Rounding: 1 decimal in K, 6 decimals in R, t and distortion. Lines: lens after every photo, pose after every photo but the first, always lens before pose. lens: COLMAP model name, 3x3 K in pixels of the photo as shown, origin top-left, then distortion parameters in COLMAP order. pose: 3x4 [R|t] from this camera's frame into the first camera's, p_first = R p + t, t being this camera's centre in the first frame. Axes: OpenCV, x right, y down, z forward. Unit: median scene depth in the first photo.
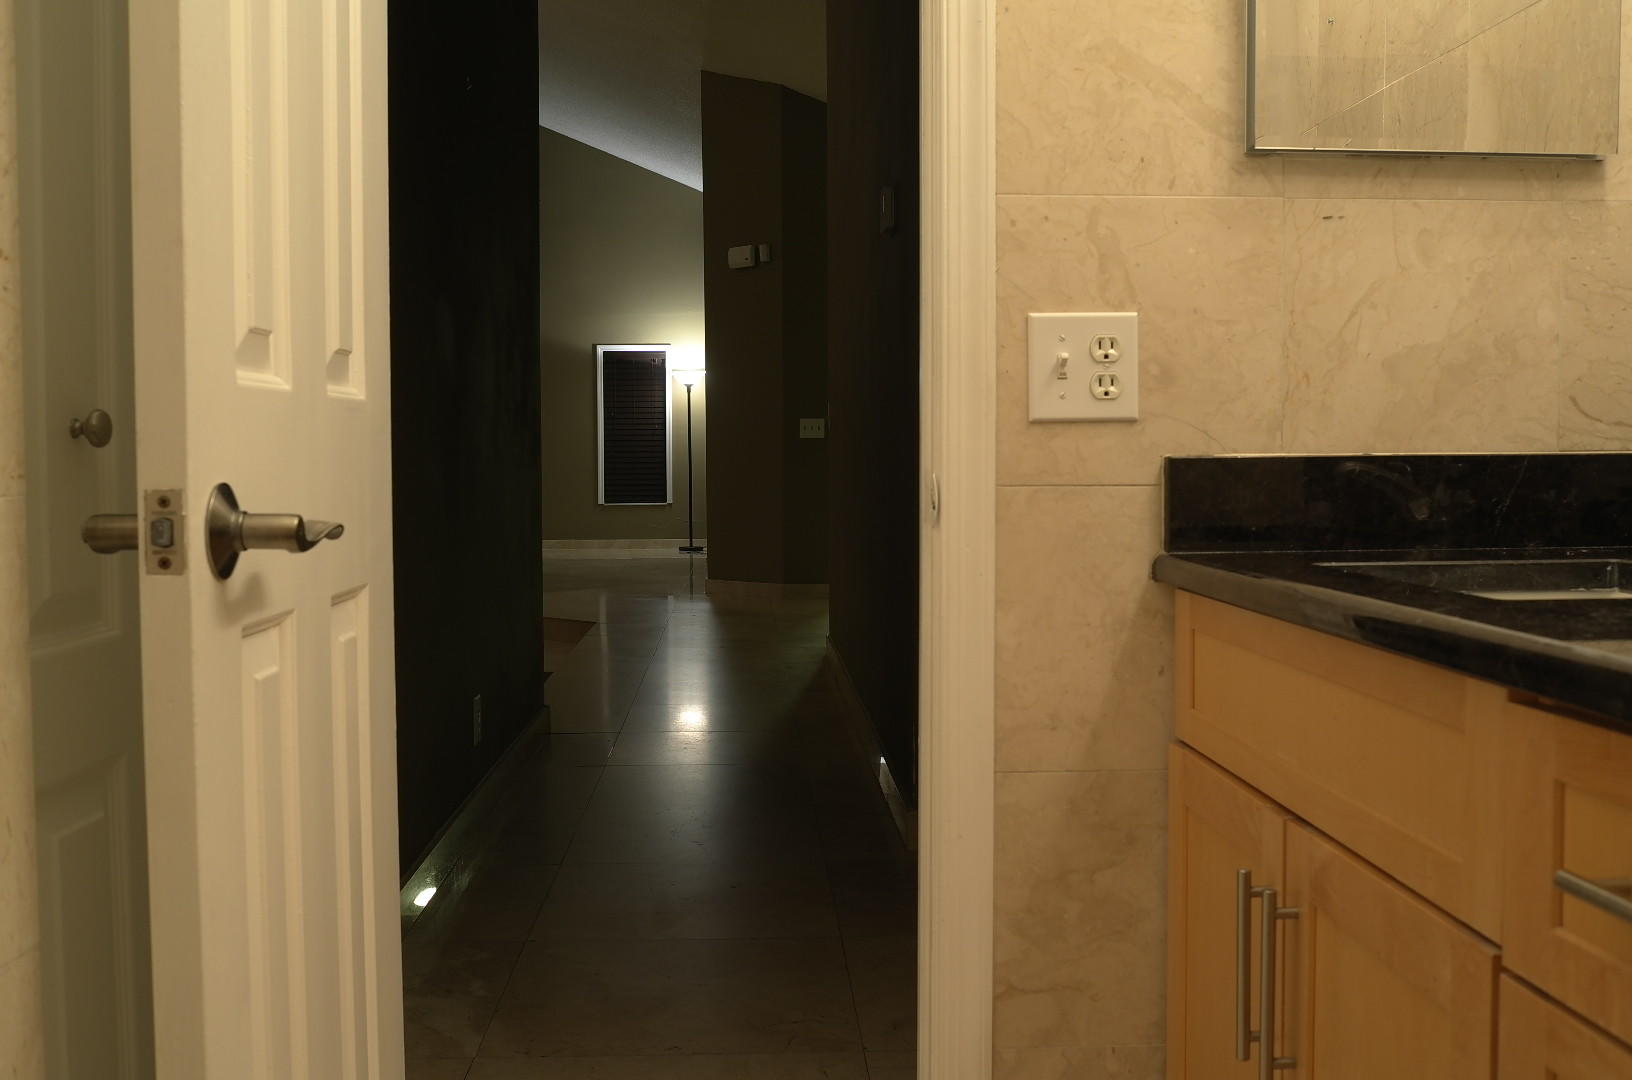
lens RADIAL K [[1694.1, 0, 815.5], [0, 1694.1, 540.8], [0, 0, 1]] dist [-0.048994, 0.000000]
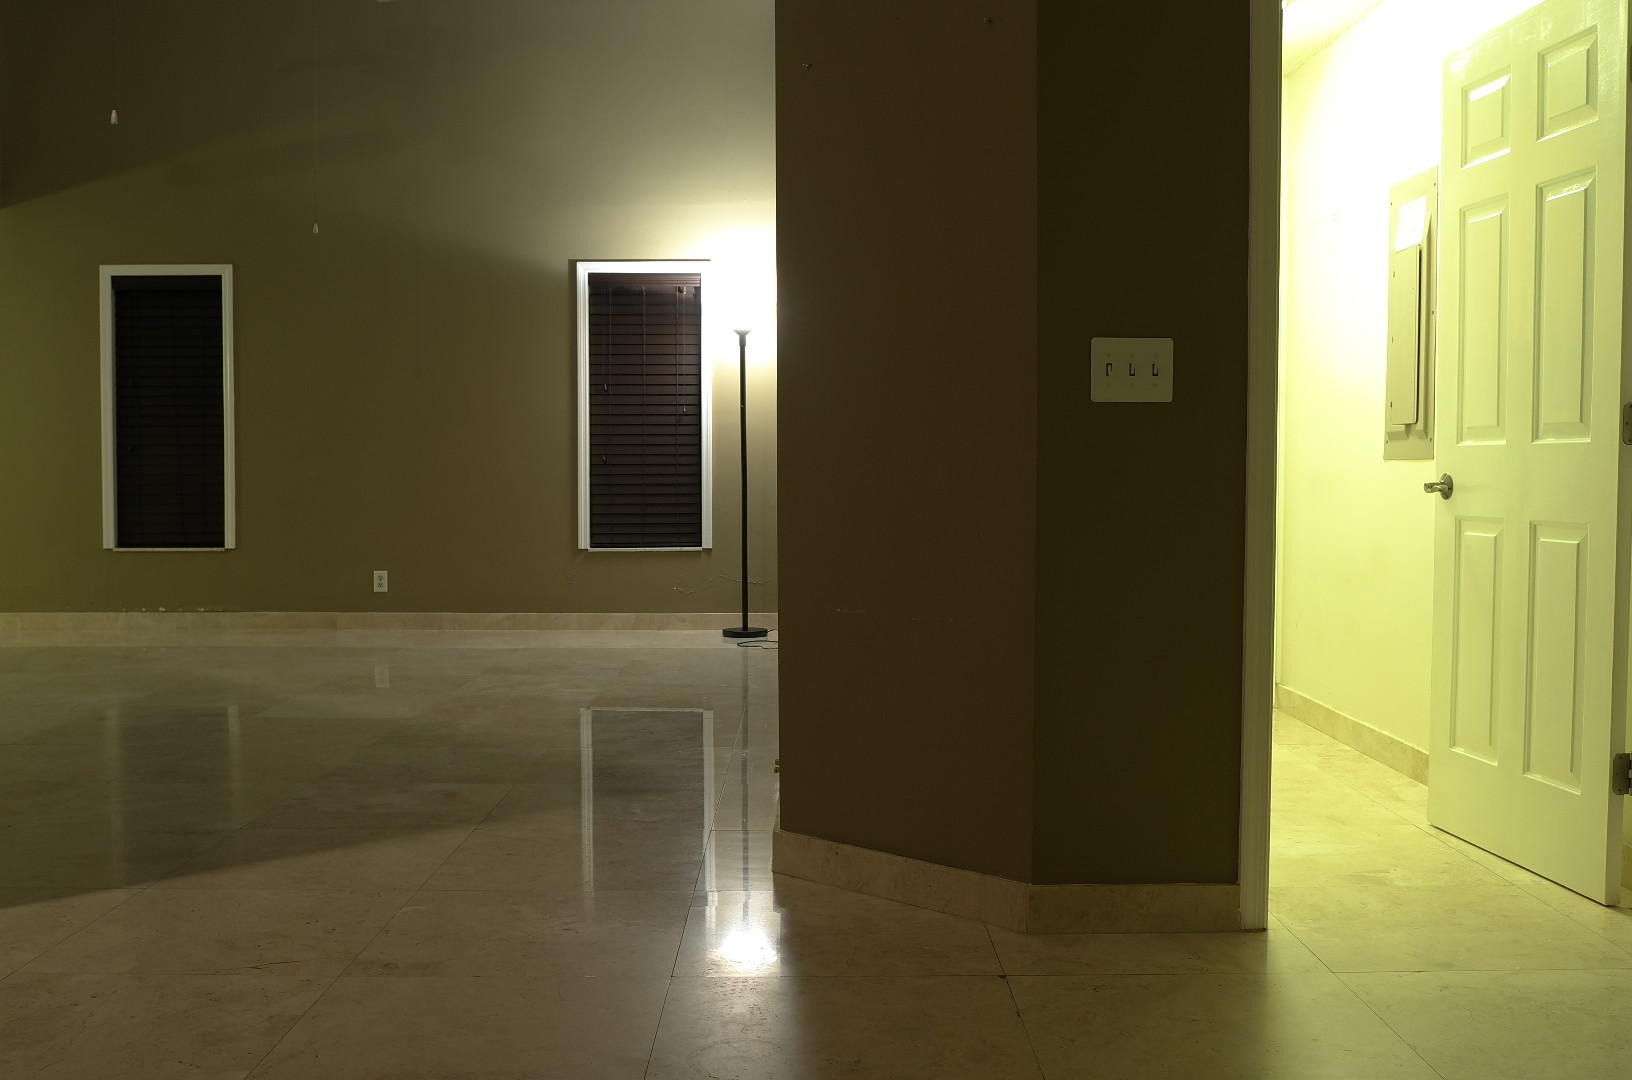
lens RADIAL K [[1694.1, 0, 816.8], [0, 1694.1, 541.2], [0, 0, 1]] dist [-0.048994, 0.000000]
pose [[0.999318, 0.003036, -0.036802, -0.030187], [-0.003182, 0.999987, -0.003932, -0.022436], [0.036789, 0.004046, 0.999315, 0.451051]]
